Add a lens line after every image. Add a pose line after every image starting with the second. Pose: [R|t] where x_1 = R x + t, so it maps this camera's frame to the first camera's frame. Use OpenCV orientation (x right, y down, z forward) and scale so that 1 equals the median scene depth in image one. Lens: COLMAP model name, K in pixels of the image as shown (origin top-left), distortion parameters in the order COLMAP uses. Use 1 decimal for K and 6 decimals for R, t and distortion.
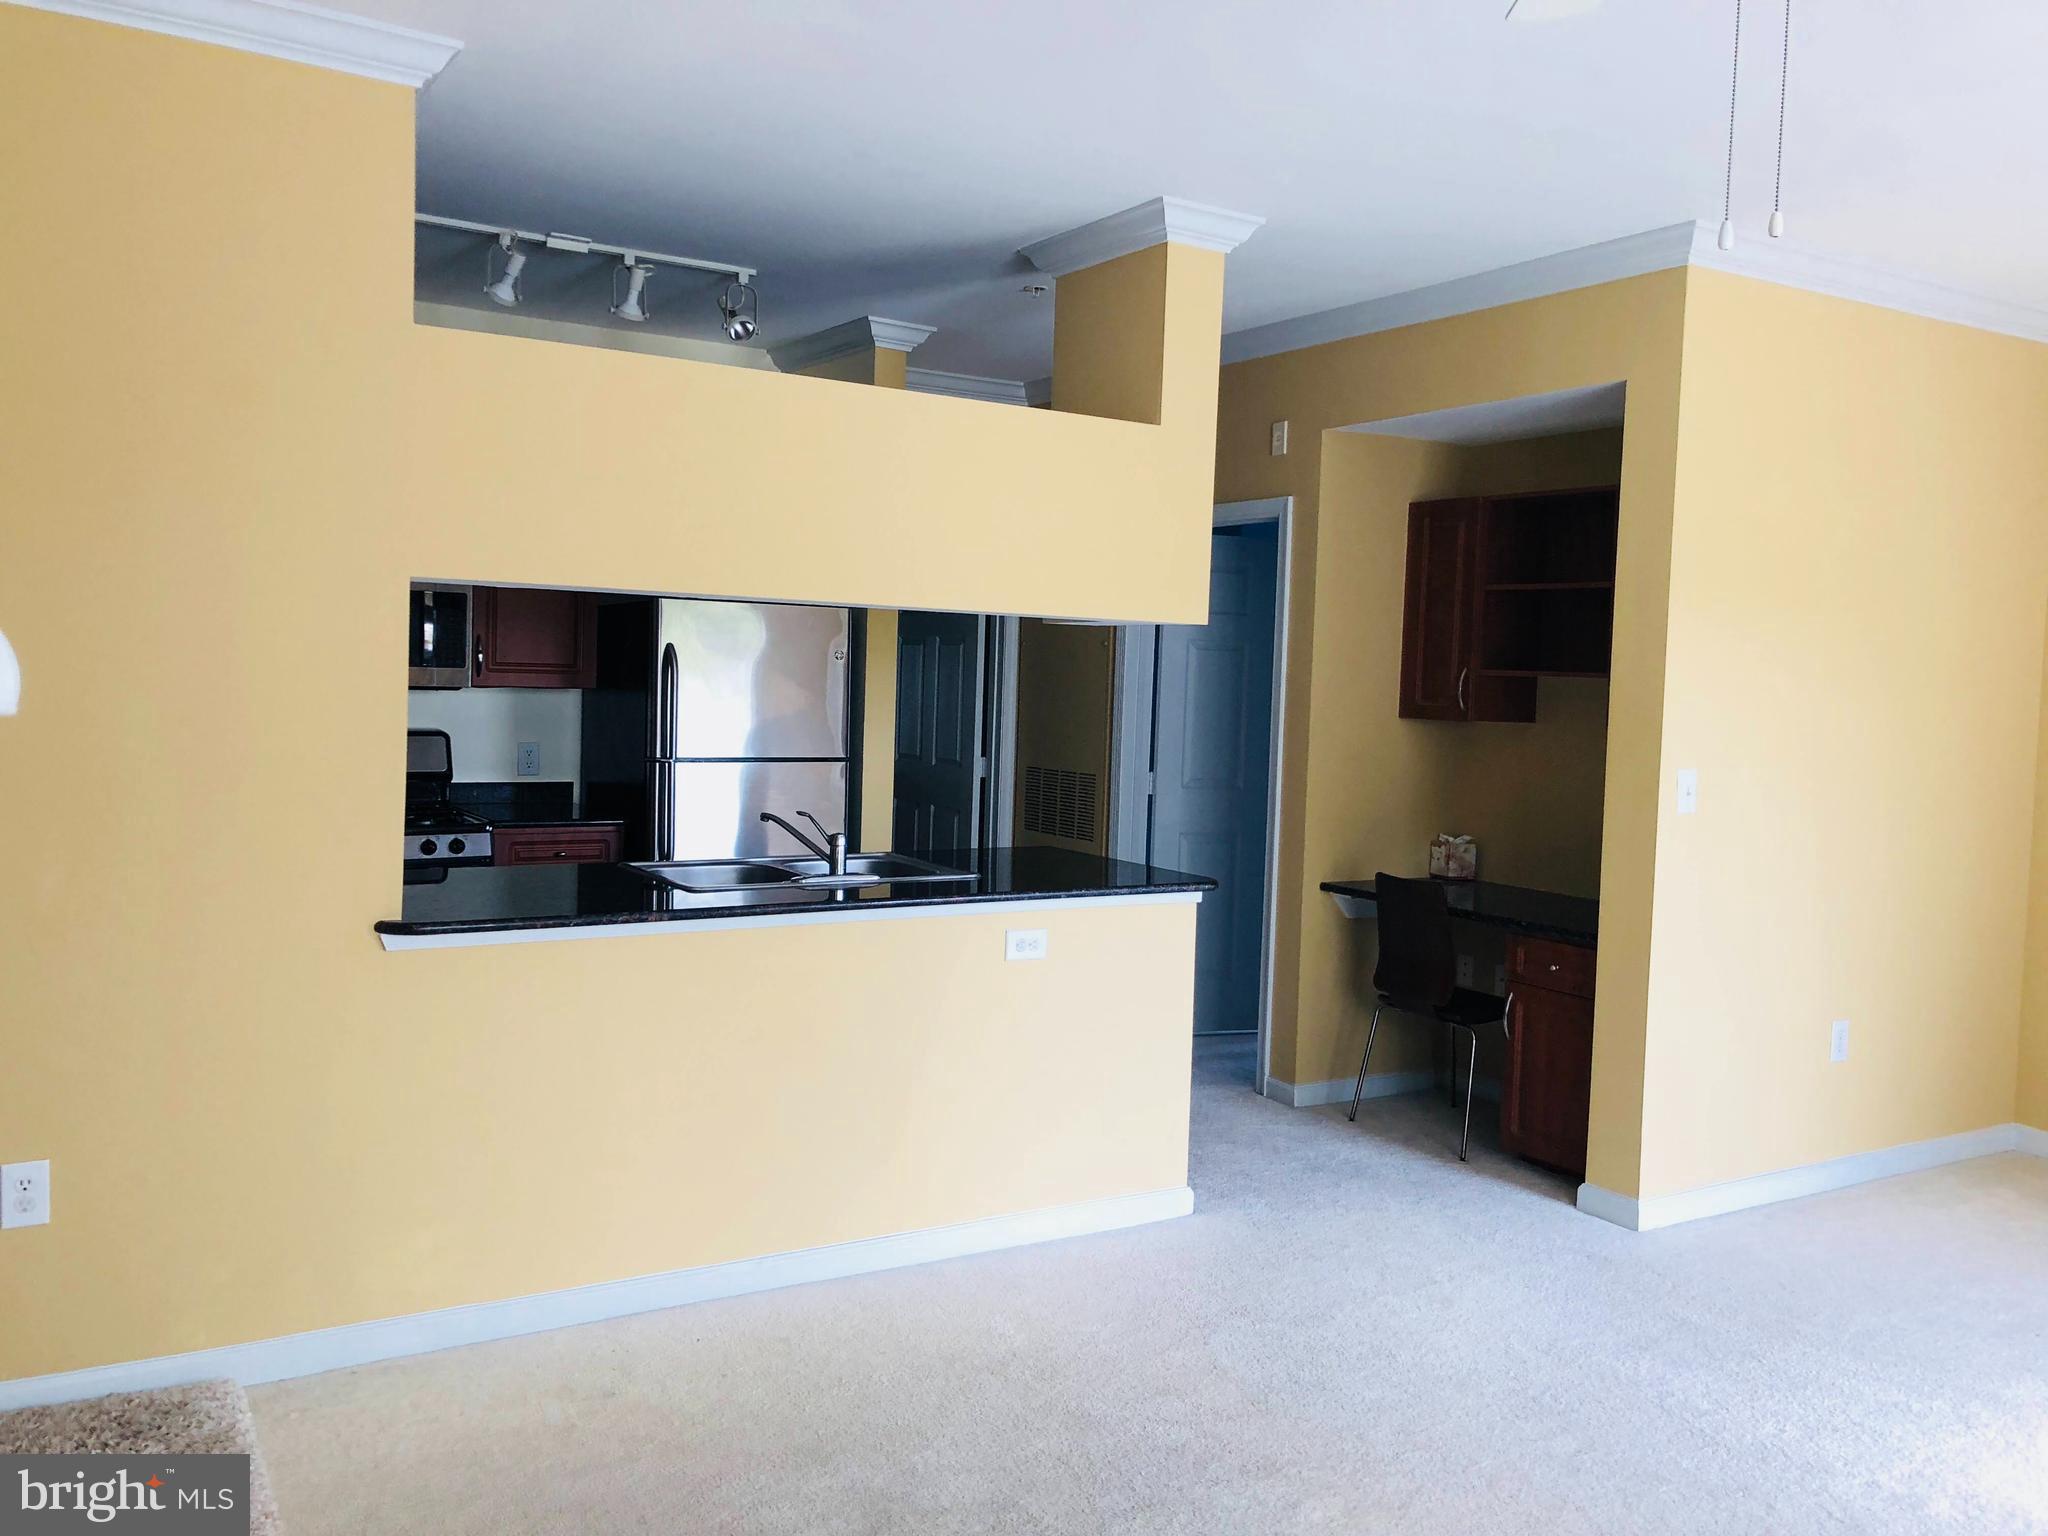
lens RADIAL K [[1680.0, 0, 988.3], [0, 1680.0, 758.0], [0, 0, 1]] dist [0.002710, -0.002895]
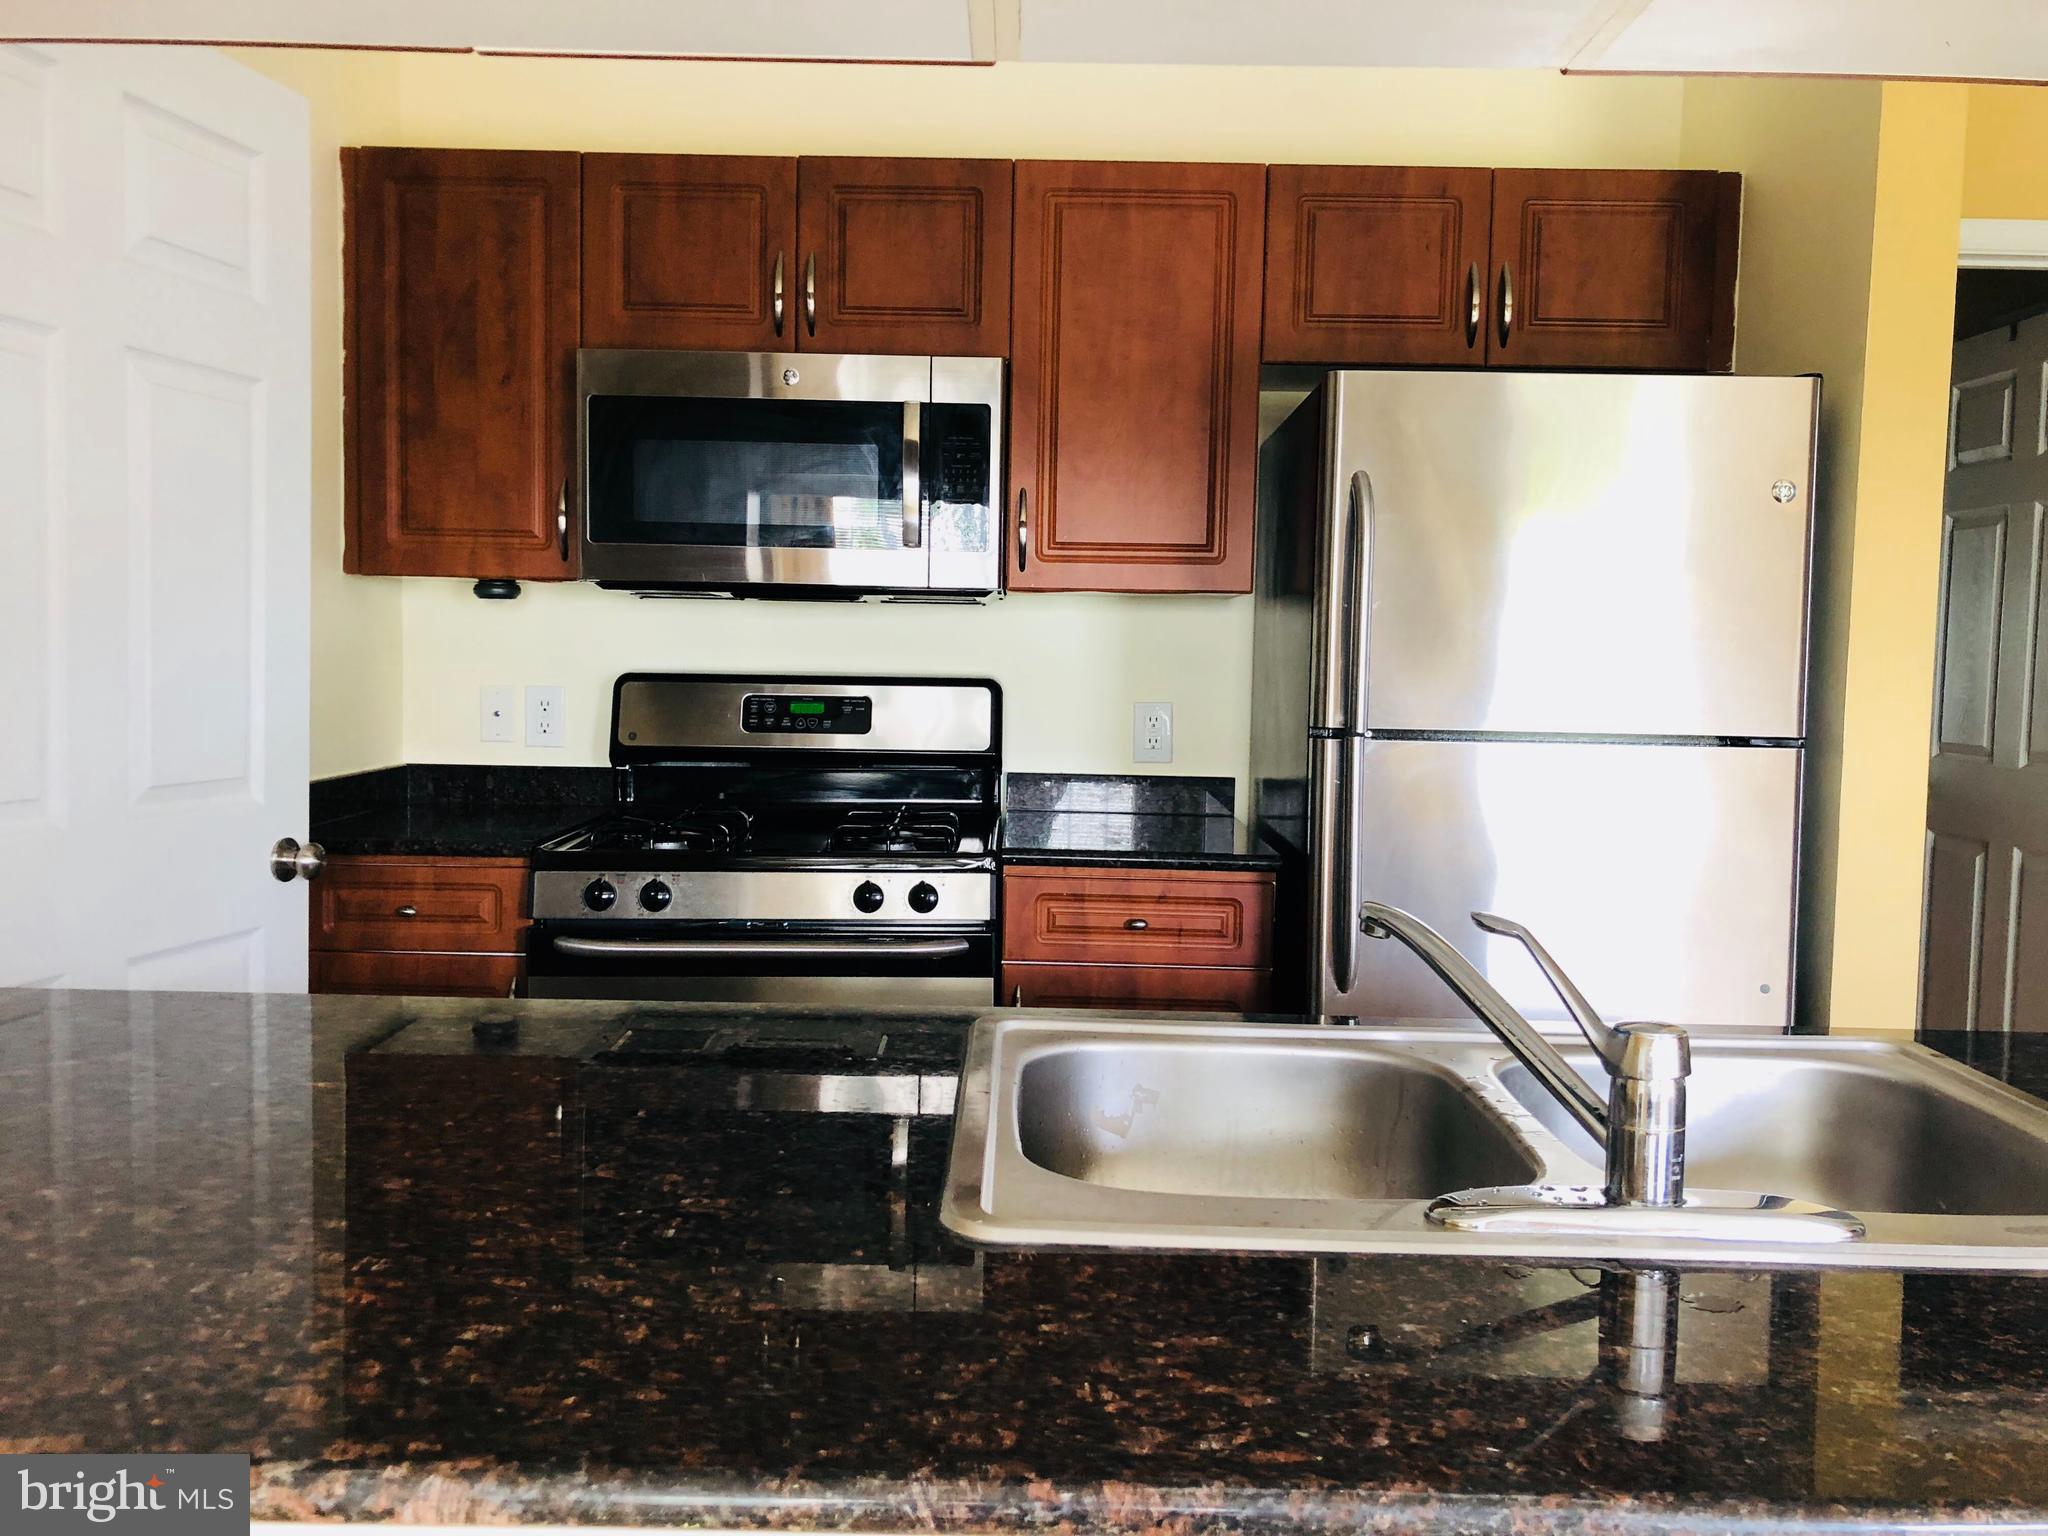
lens RADIAL K [[1680.0, 0, 988.3], [0, 1680.0, 758.0], [0, 0, 1]] dist [0.002710, -0.002895]
pose [[0.844325, 0.022636, -0.535353, -0.032388], [-0.023464, 0.999711, 0.005263, 0.007695], [0.535318, 0.008118, 0.844612, 0.558949]]
